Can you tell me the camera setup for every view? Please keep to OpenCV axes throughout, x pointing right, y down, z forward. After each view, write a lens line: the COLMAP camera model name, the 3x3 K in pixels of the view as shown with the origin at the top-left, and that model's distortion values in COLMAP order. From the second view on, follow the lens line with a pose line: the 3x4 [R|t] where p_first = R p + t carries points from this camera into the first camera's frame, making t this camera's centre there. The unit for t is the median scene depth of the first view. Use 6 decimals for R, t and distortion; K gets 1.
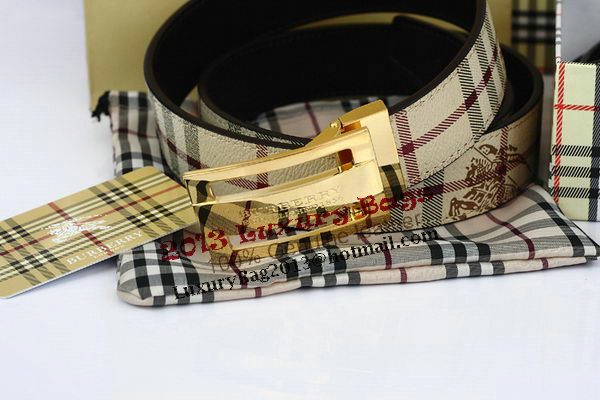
lens RADIAL K [[1516.7, 0, 300.0], [0, 1516.7, 200.0], [0, 0, 1]] dist [-0.081653, -0.345905]
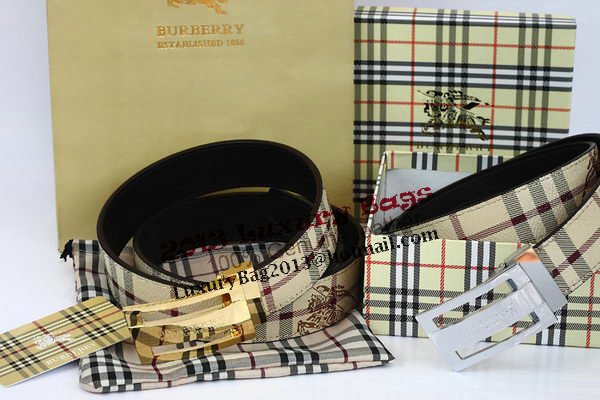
lens RADIAL K [[1516.7, 0, 300.0], [0, 1516.7, 200.0], [0, 0, 1]] dist [-0.081653, -0.345905]
pose [[0.999318, 0.006896, 0.036283, 0.046121], [-0.005519, 0.999265, -0.037924, -0.066074], [-0.036518, 0.037698, 0.998622, -0.540067]]
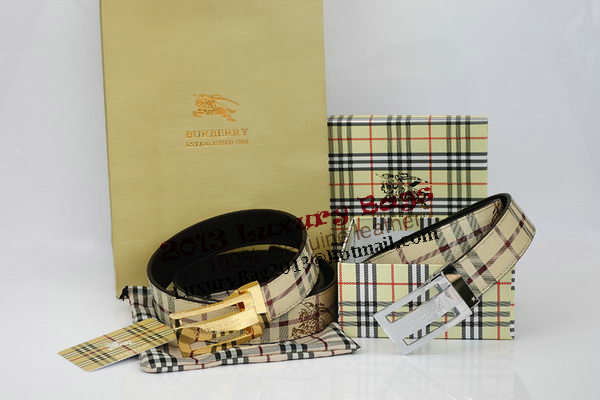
lens RADIAL K [[1516.7, 0, 300.0], [0, 1516.7, 200.0], [0, 0, 1]] dist [-0.081653, -0.345905]
pose [[0.999216, -0.020472, 0.033886, 0.042019], [0.025856, 0.985618, -0.166999, 0.183730], [-0.029980, 0.167745, 0.985375, -1.173721]]
